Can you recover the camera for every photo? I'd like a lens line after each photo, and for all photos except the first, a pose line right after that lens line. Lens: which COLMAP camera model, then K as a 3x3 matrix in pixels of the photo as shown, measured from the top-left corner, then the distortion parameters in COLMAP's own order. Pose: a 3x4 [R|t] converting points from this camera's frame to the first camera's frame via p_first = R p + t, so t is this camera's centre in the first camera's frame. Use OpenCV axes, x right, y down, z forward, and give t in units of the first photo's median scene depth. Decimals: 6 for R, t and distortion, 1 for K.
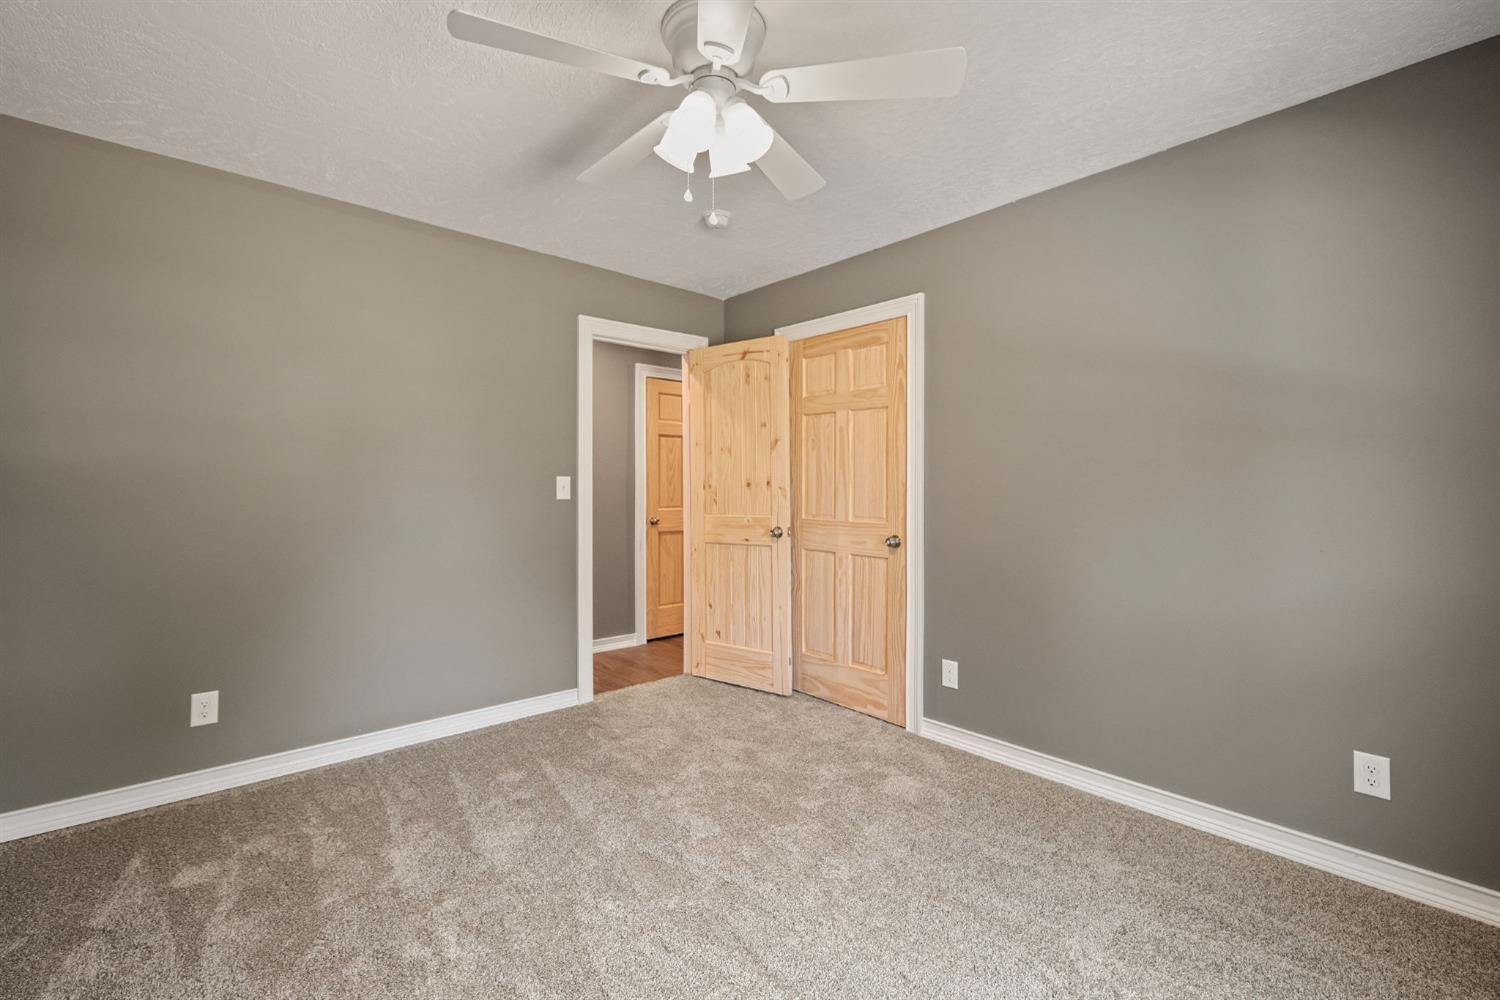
lens RADIAL K [[660.7, 0, 748.6], [0, 660.7, 468.9], [0, 0, 1]] dist [0.027031, -0.000109]
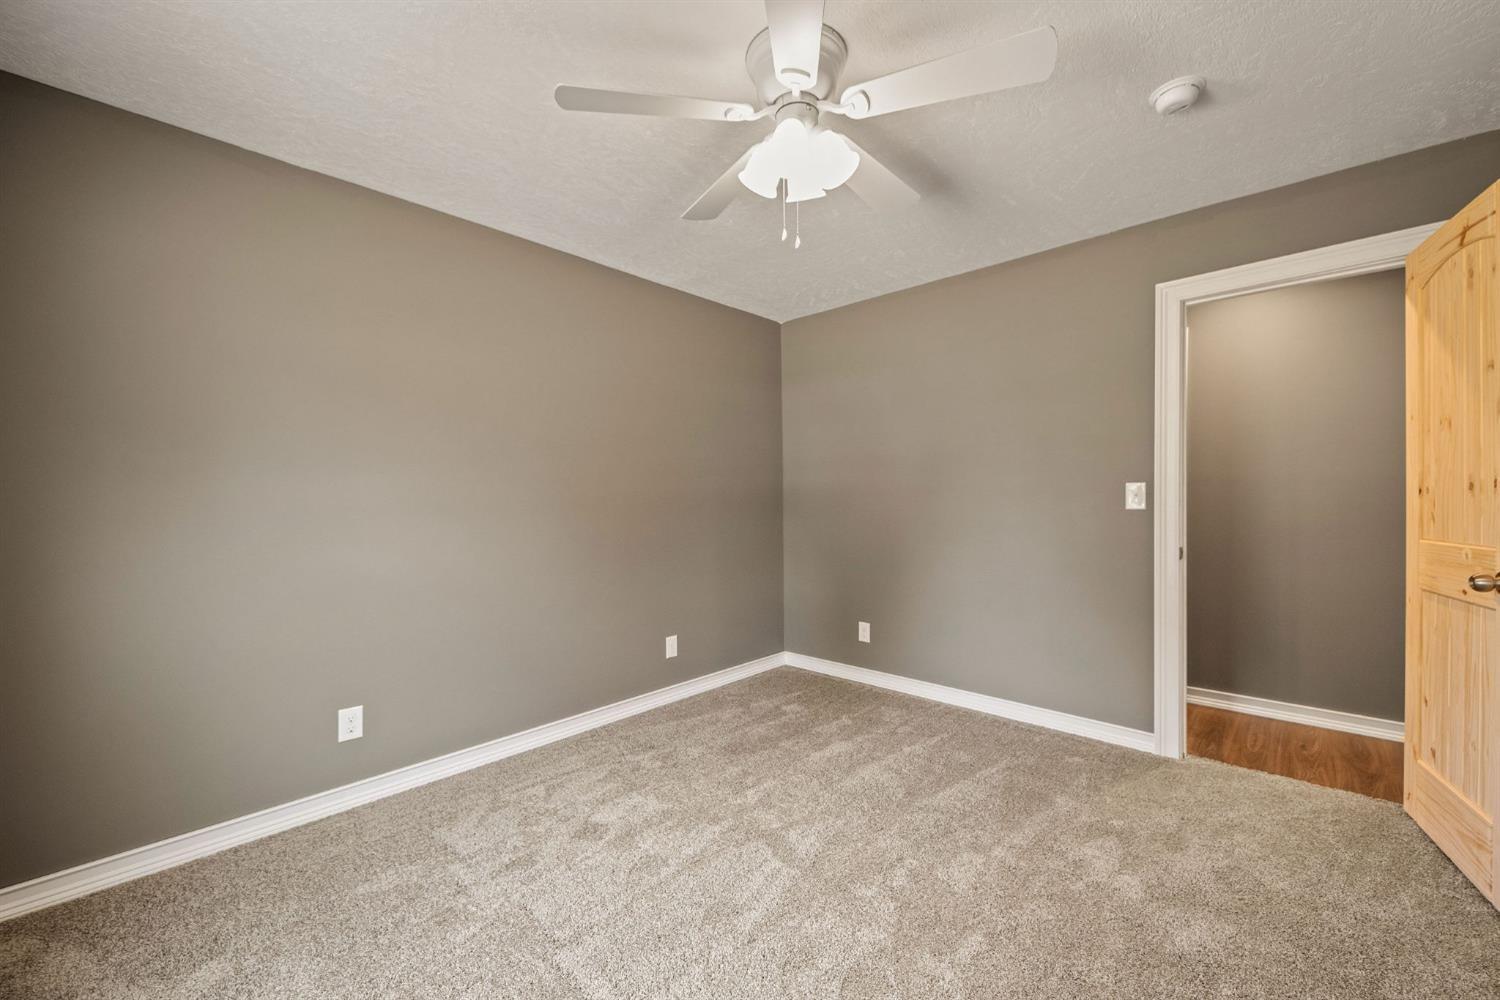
lens RADIAL K [[625.9, 0, 750.0], [0, 625.9, 500.0], [0, 0, 1]] dist [-0.000562, 0.000075]
pose [[0.063636, -0.000648, -0.997973, 0.499361], [0.038769, 0.999247, 0.001823, 0.013307], [0.997220, -0.038806, 0.063613, 0.450144]]
